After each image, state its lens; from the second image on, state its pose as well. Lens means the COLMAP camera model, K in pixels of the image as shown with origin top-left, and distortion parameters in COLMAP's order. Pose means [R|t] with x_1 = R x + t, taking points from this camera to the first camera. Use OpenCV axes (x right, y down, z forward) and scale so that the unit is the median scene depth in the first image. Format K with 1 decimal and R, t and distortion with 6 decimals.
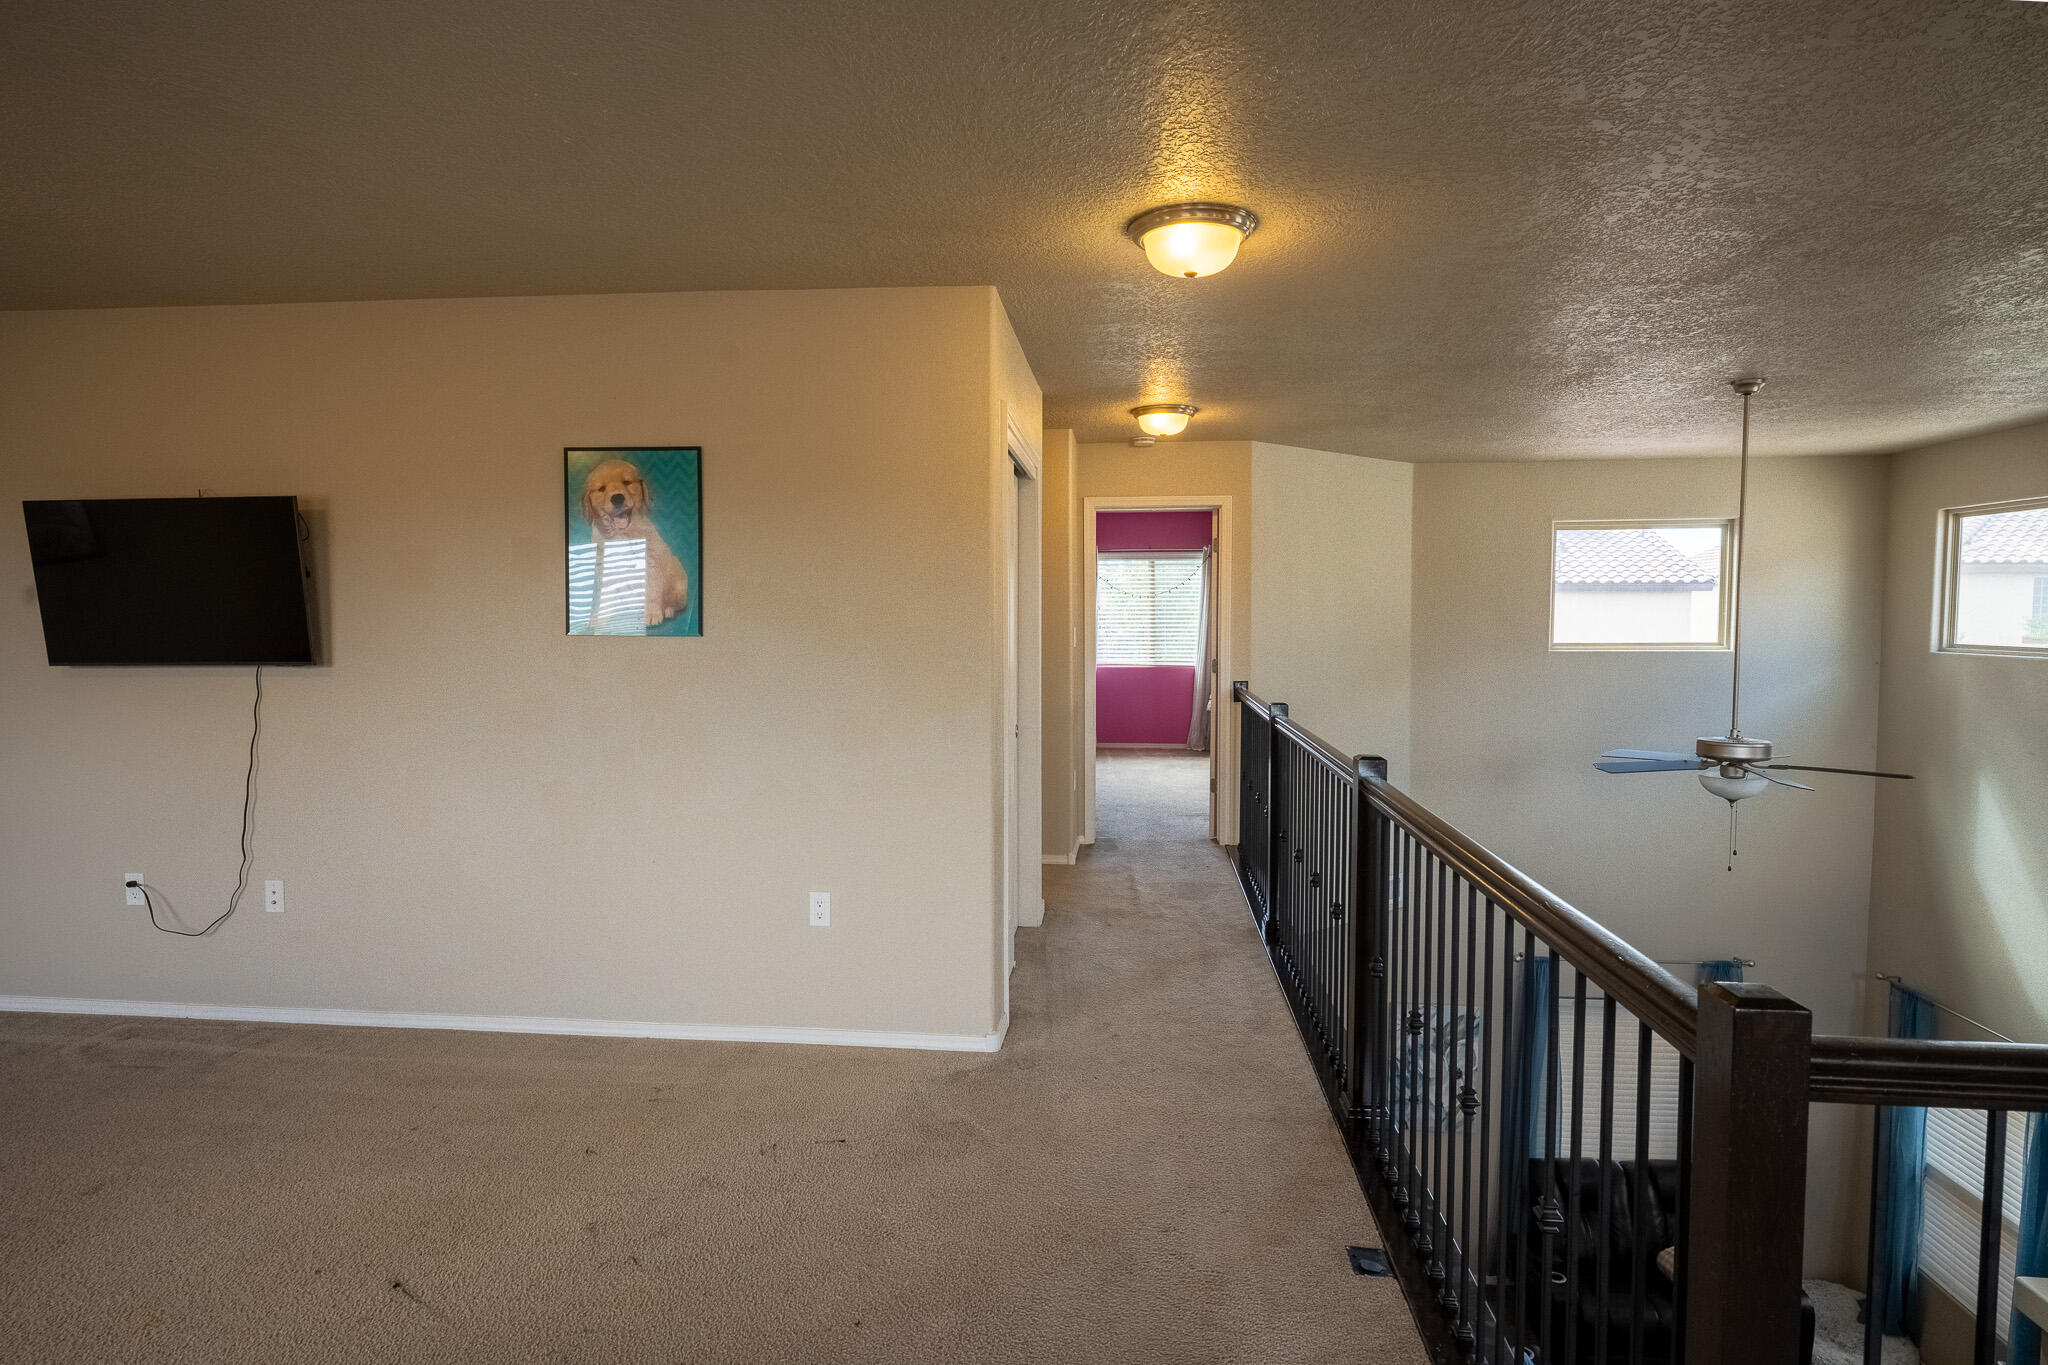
lens RADIAL K [[1143.8, 0, 1014.0], [0, 1143.8, 680.7], [0, 0, 1]] dist [-0.000798, 0.000426]
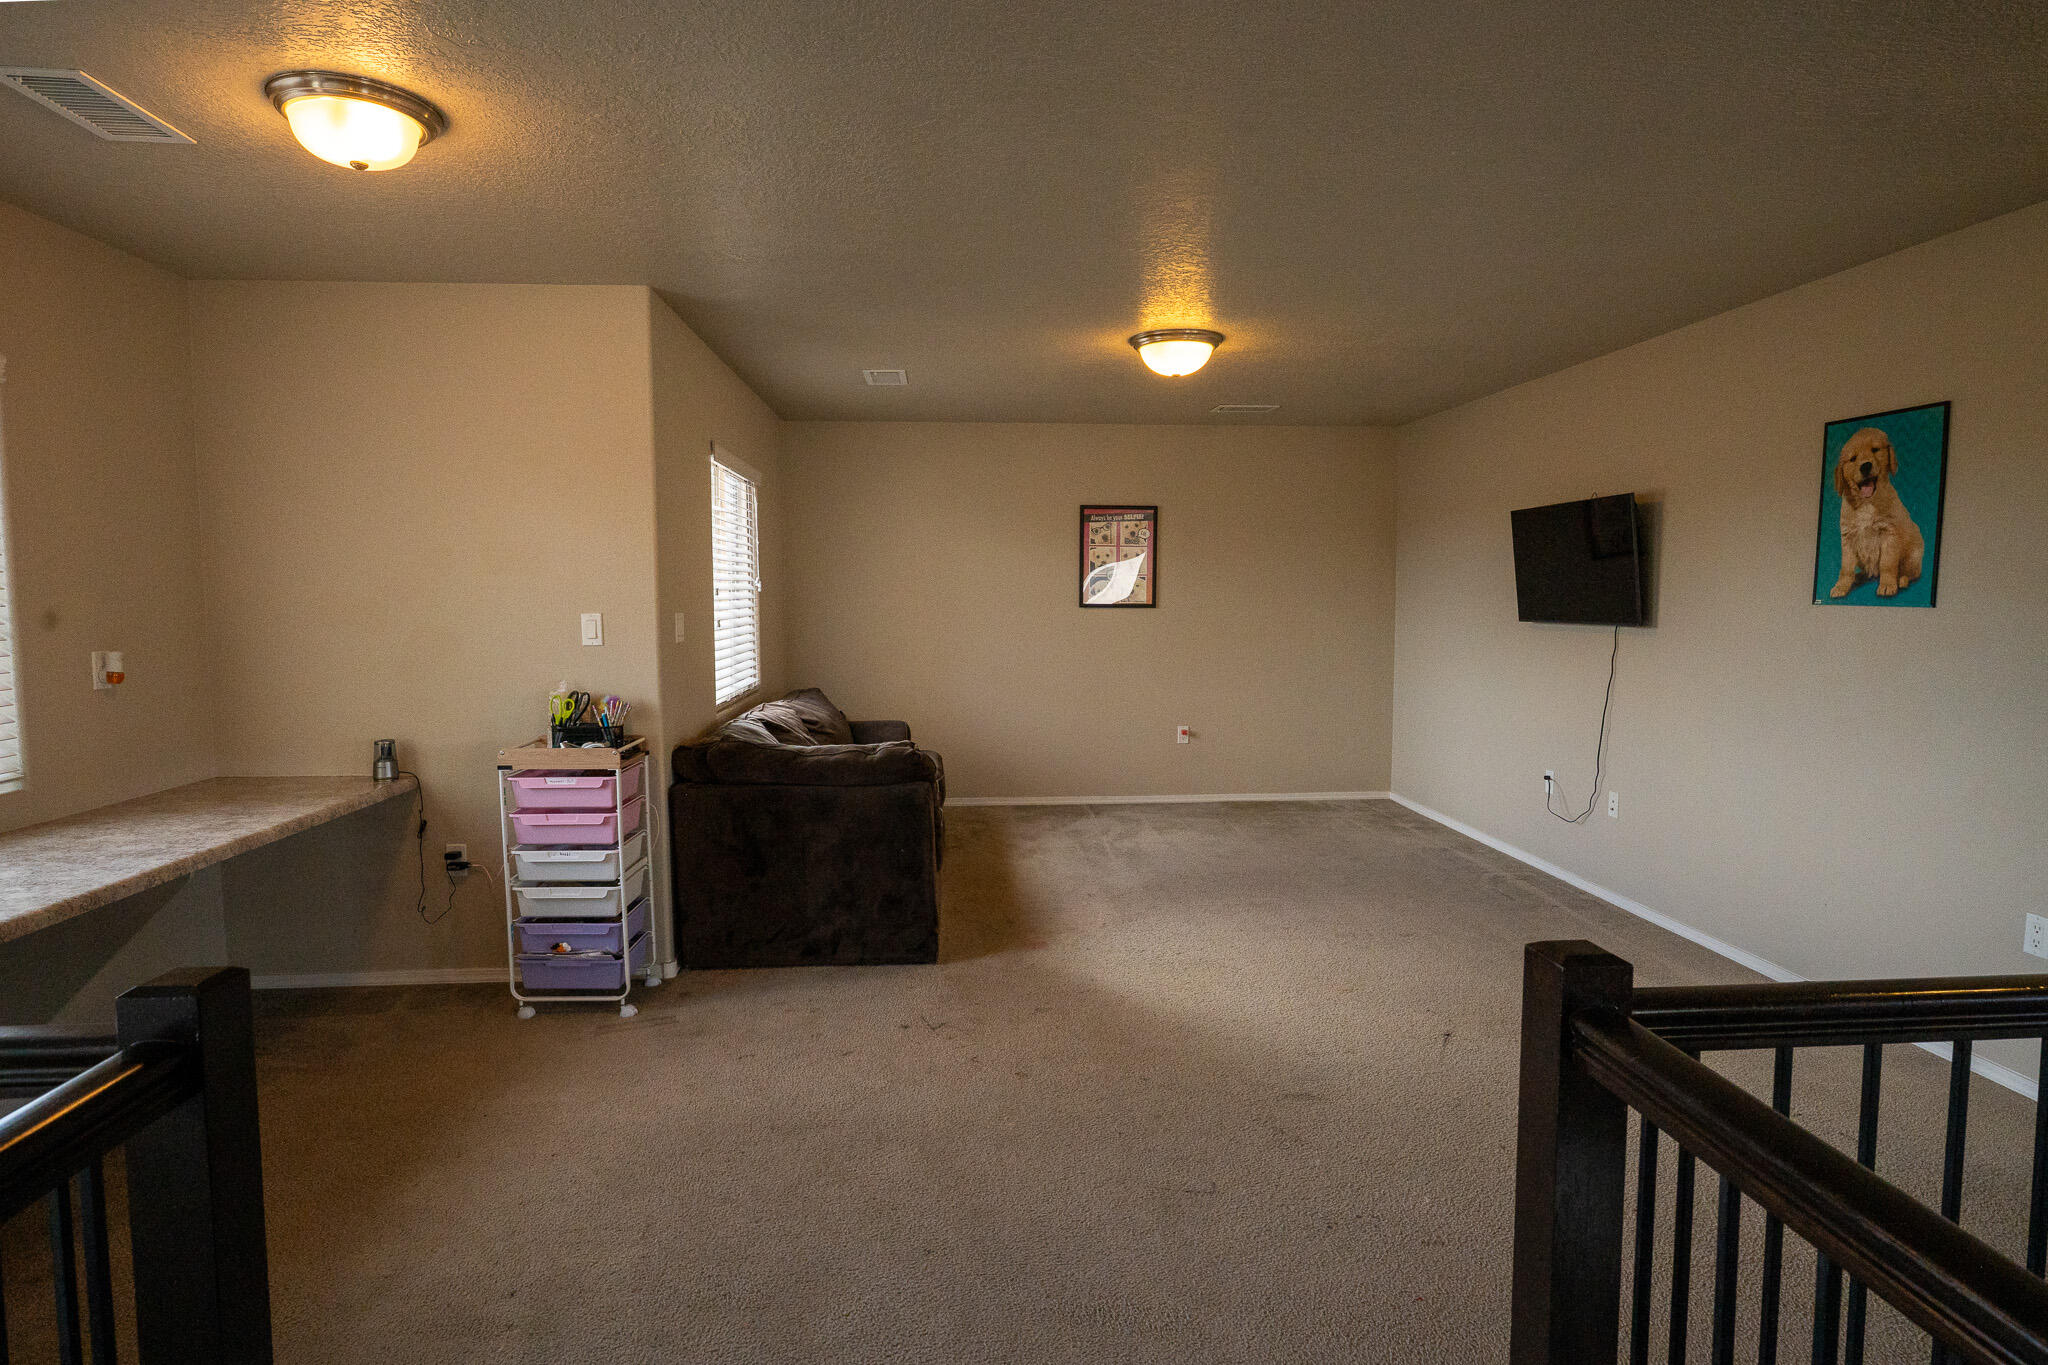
lens RADIAL K [[1111.1, 0, 1018.5], [0, 1111.1, 678.5], [0, 0, 1]] dist [0.002288, 0.001569]
pose [[0.175552, 0.077655, -0.981403, 0.484645], [-0.059999, 0.995875, 0.068067, 0.001644], [0.982640, 0.046934, 0.179487, 0.112915]]
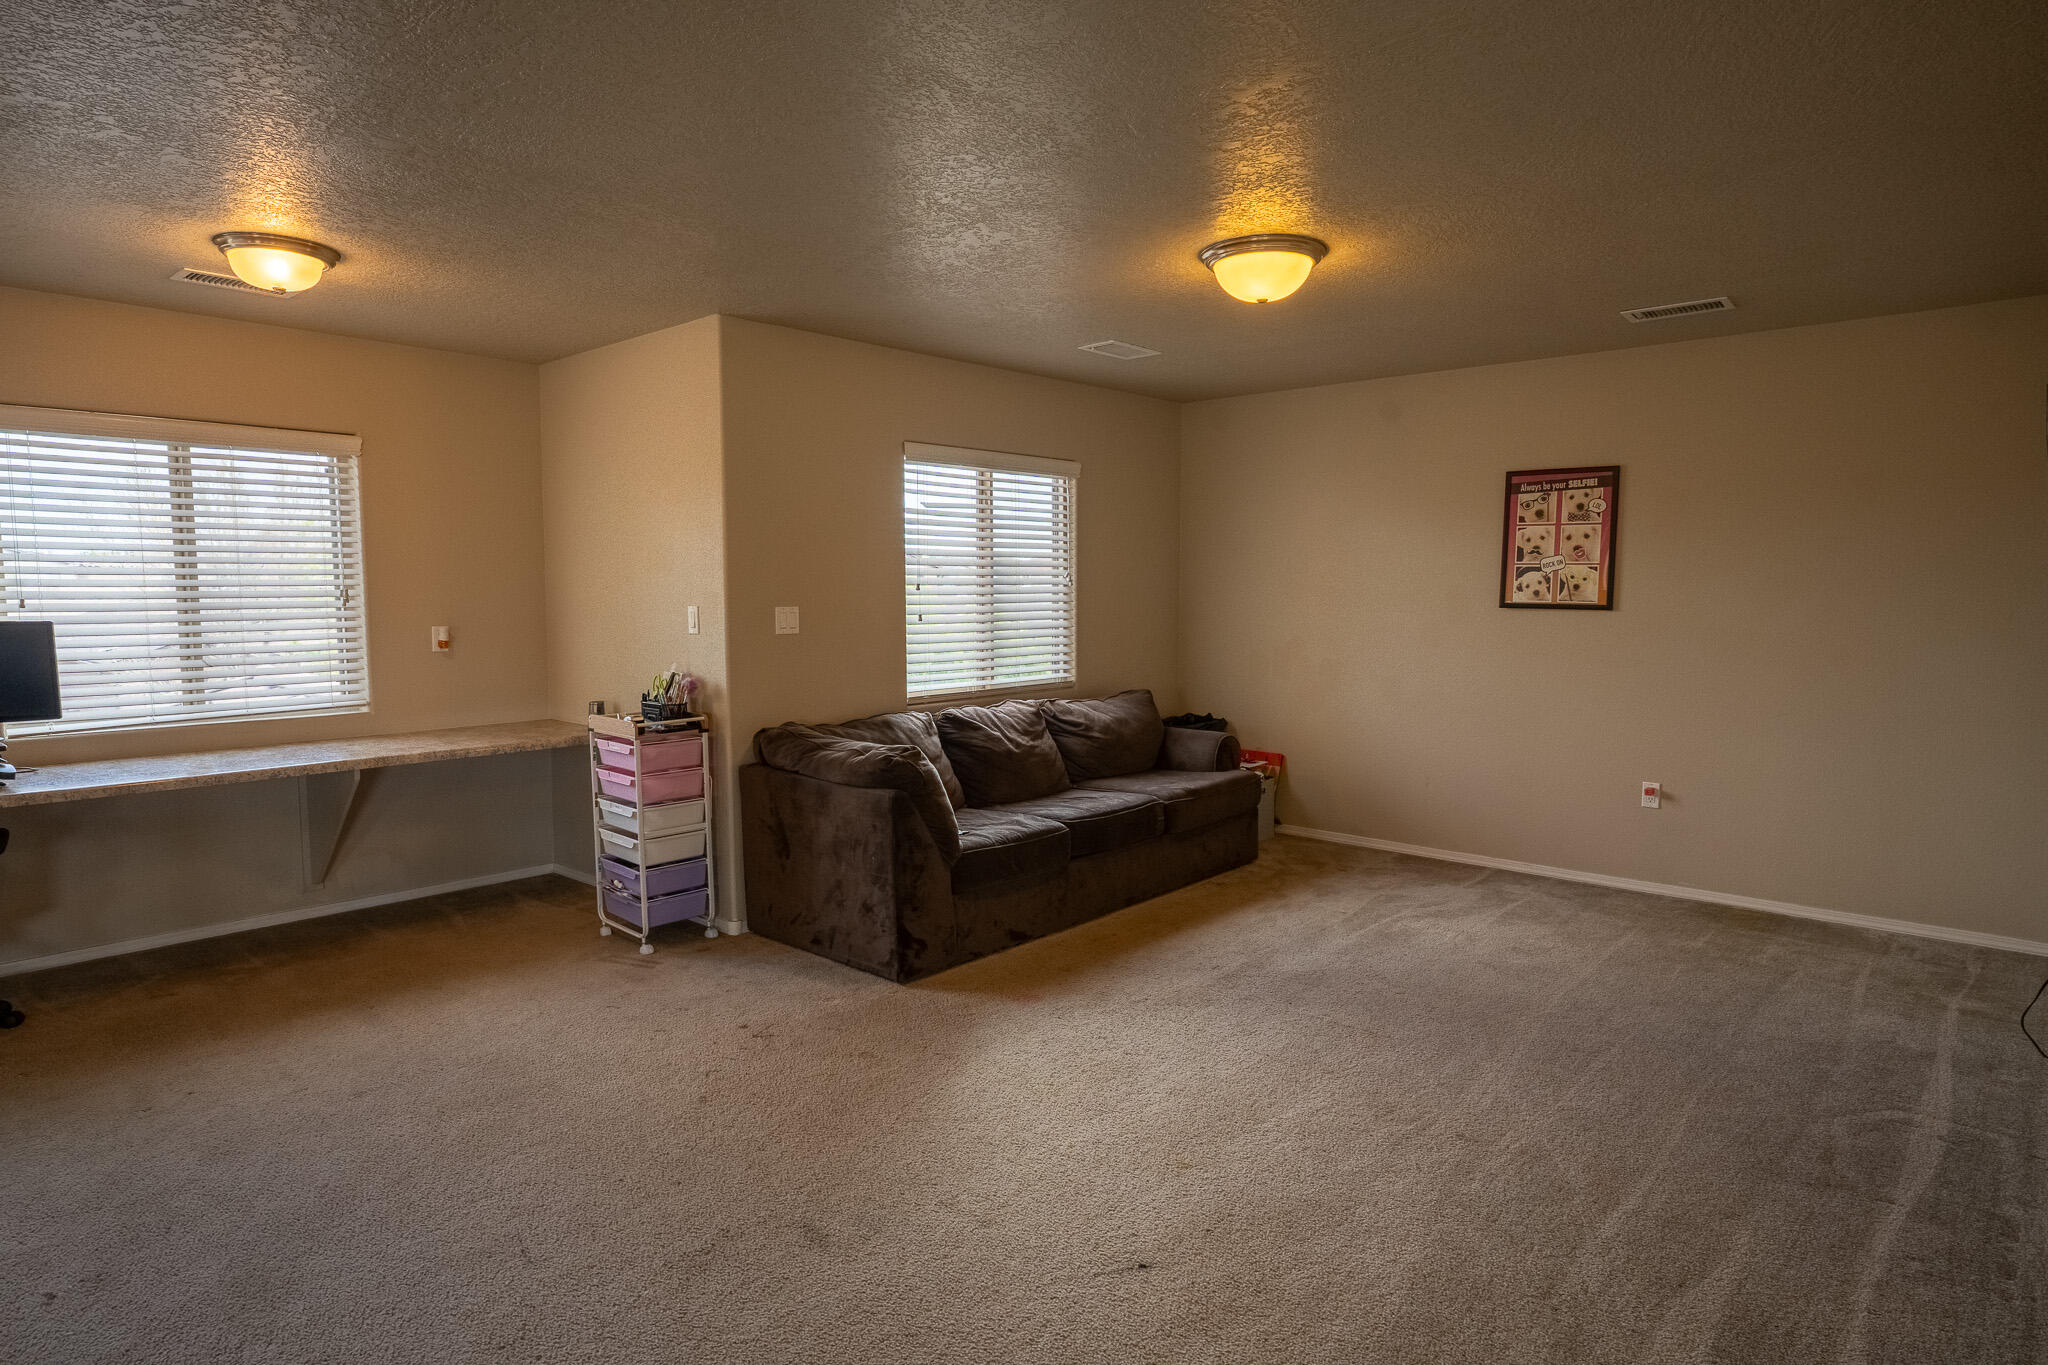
lens RADIAL K [[1143.8, 0, 1014.0], [0, 1143.8, 680.7], [0, 0, 1]] dist [-0.000798, 0.000426]
pose [[-0.586486, 0.070797, -0.806860, 0.185192], [-0.049466, 0.991182, 0.122926, -0.054623], [0.808448, 0.112007, -0.577812, 0.923149]]
